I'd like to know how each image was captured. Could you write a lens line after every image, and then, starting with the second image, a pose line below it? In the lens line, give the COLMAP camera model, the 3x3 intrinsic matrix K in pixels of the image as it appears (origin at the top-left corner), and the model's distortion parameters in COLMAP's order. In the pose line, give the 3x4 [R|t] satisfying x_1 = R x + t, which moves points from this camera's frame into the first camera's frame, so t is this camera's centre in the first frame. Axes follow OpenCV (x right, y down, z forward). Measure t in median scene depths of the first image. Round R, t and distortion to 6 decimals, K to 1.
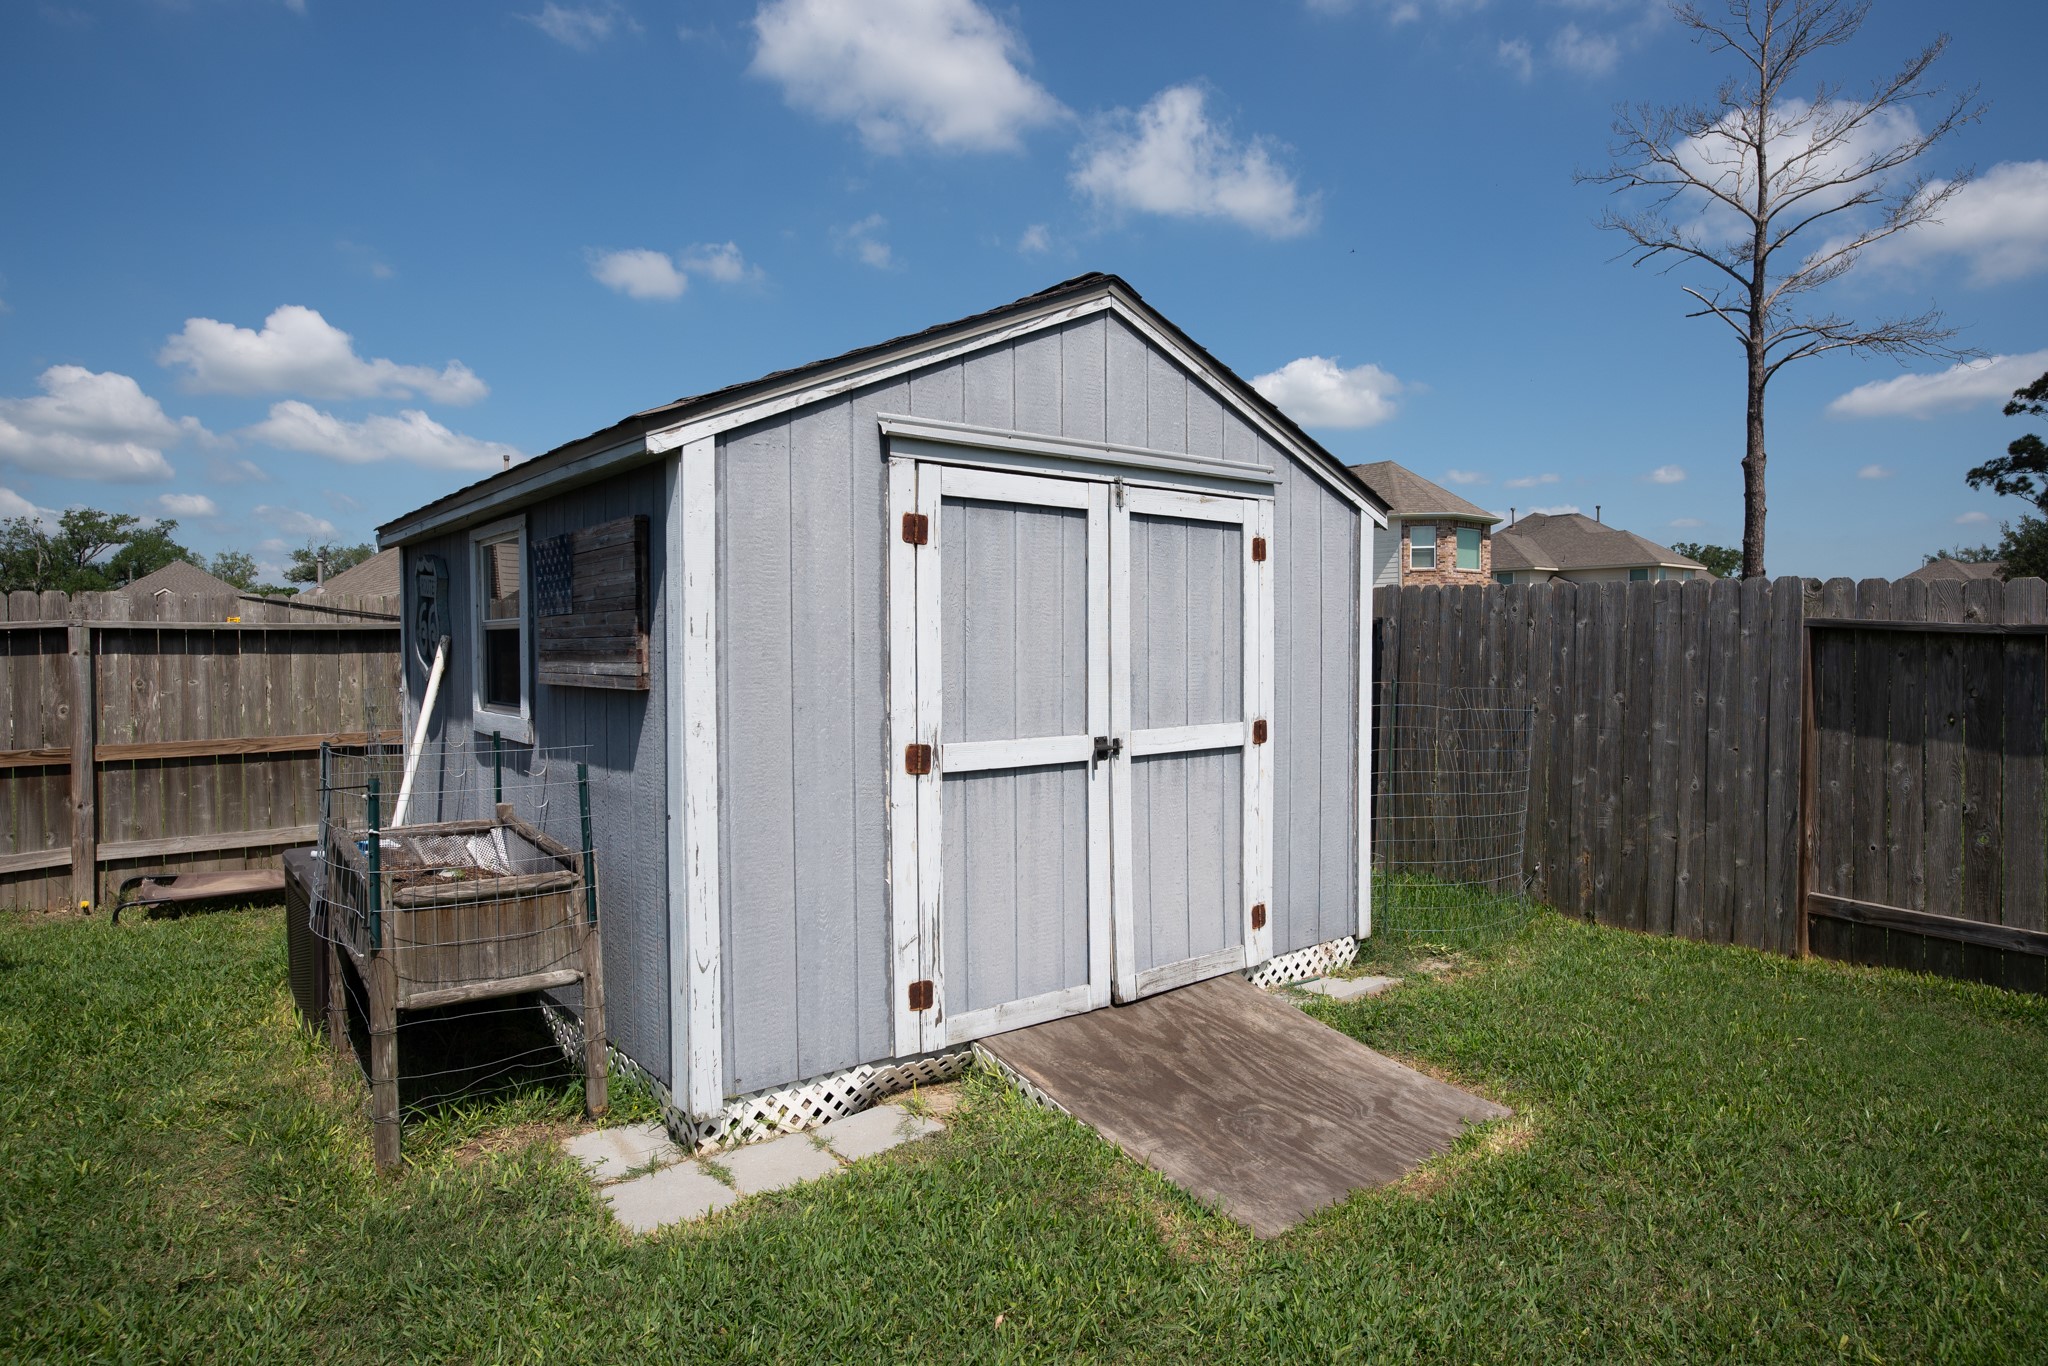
lens RADIAL K [[1184.7, 0, 1024.0], [0, 1184.7, 683.0], [0, 0, 1]] dist [-0.041152, 0.030216]
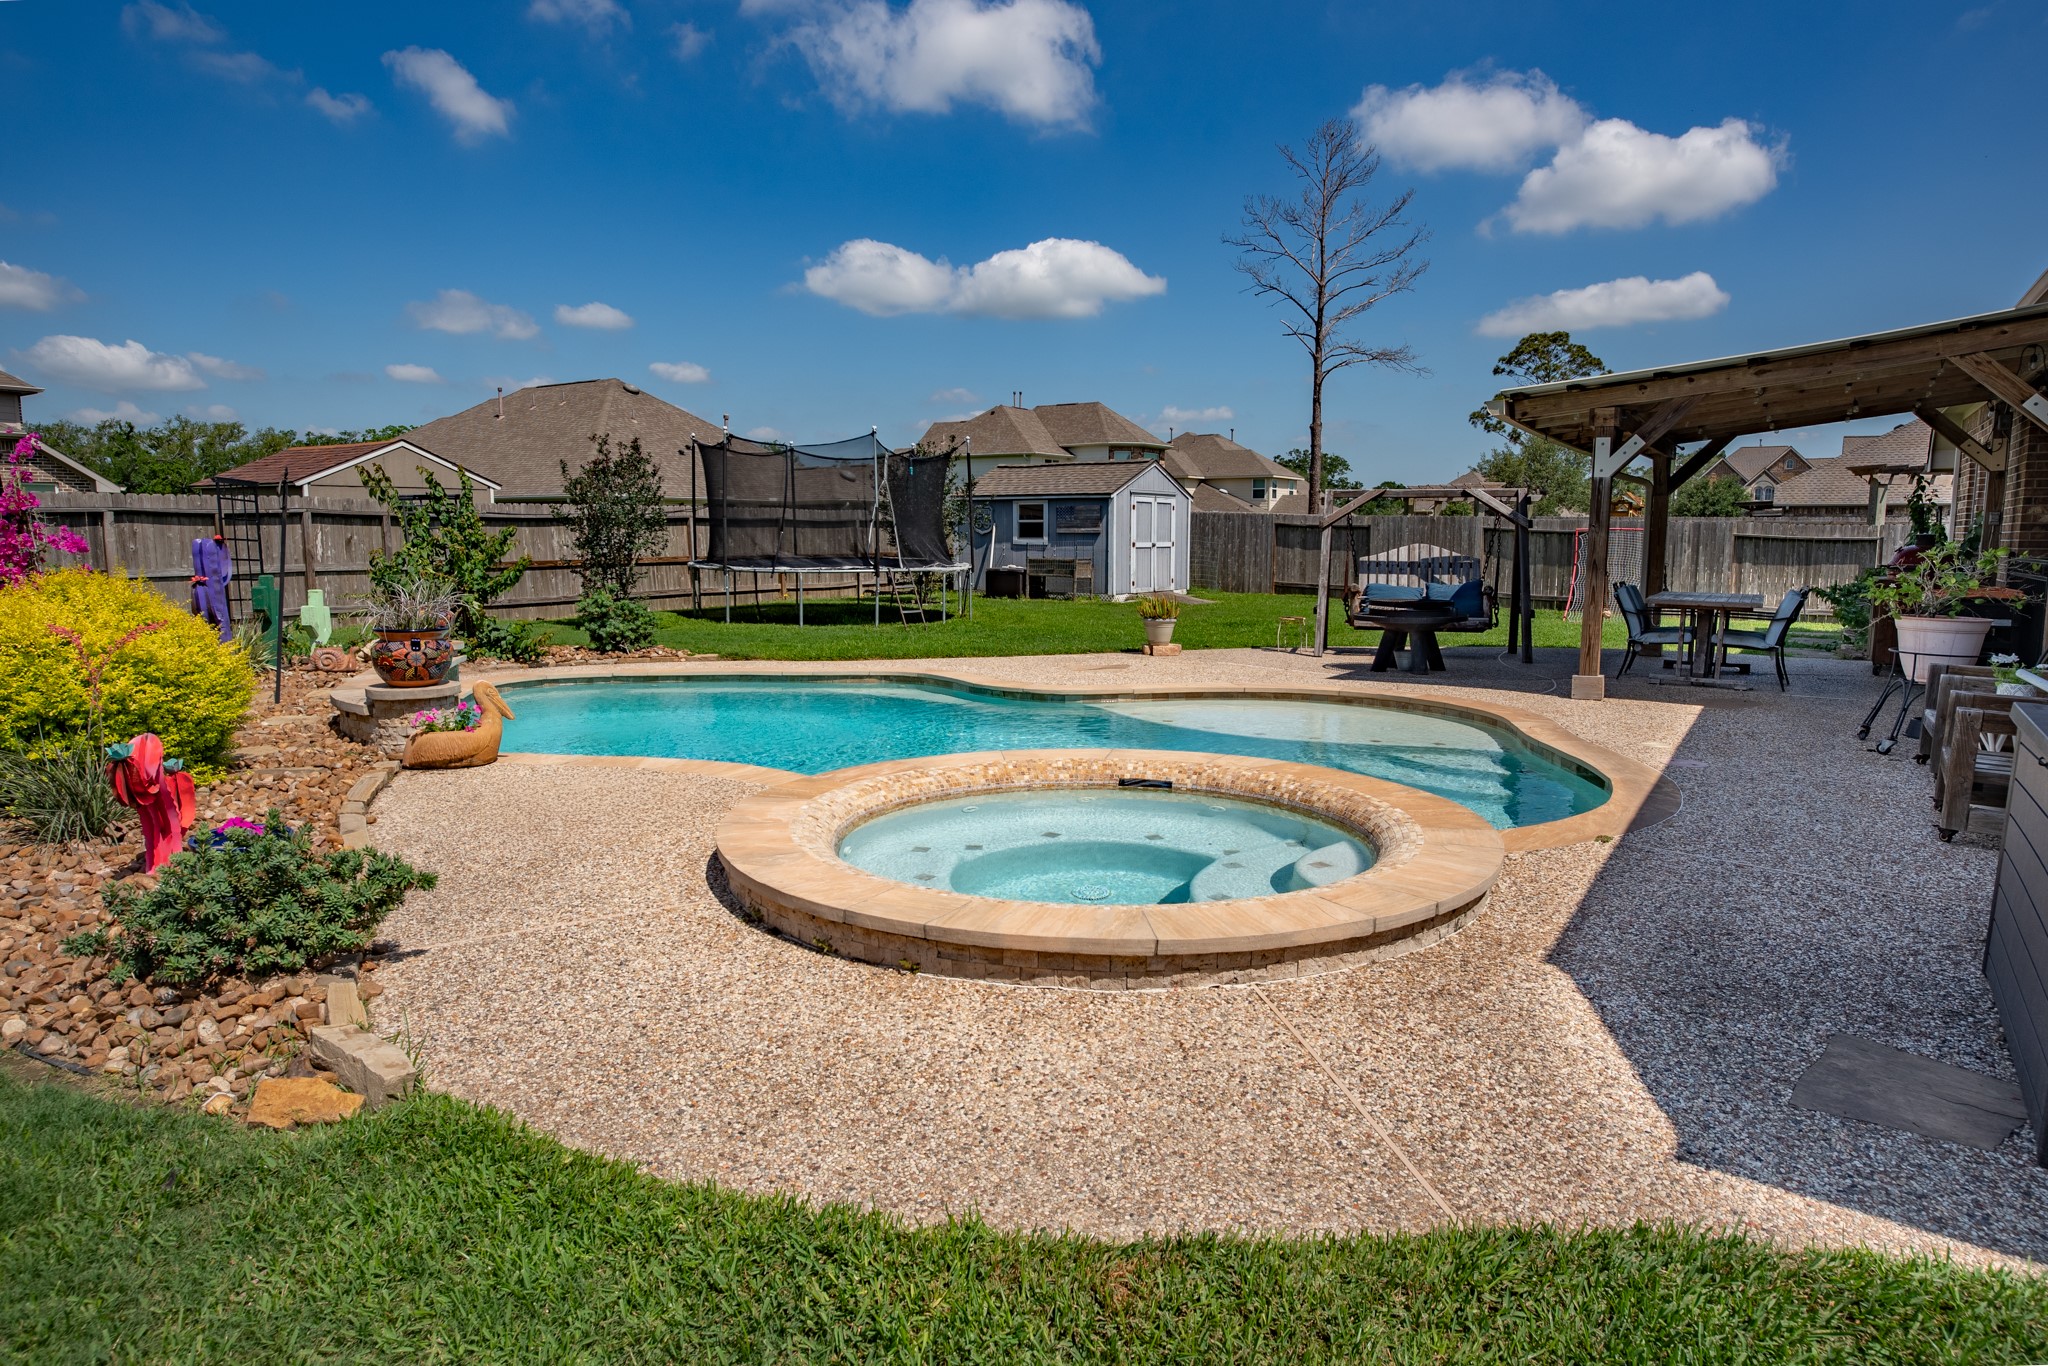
lens RADIAL K [[1184.7, 0, 1024.0], [0, 1184.7, 683.0], [0, 0, 1]] dist [-0.041152, 0.030216]
pose [[0.960238, -0.030357, 0.277529, -0.288007], [0.004705, 0.995689, 0.092633, 0.025081], [-0.279145, -0.087644, 0.956241, -0.583644]]
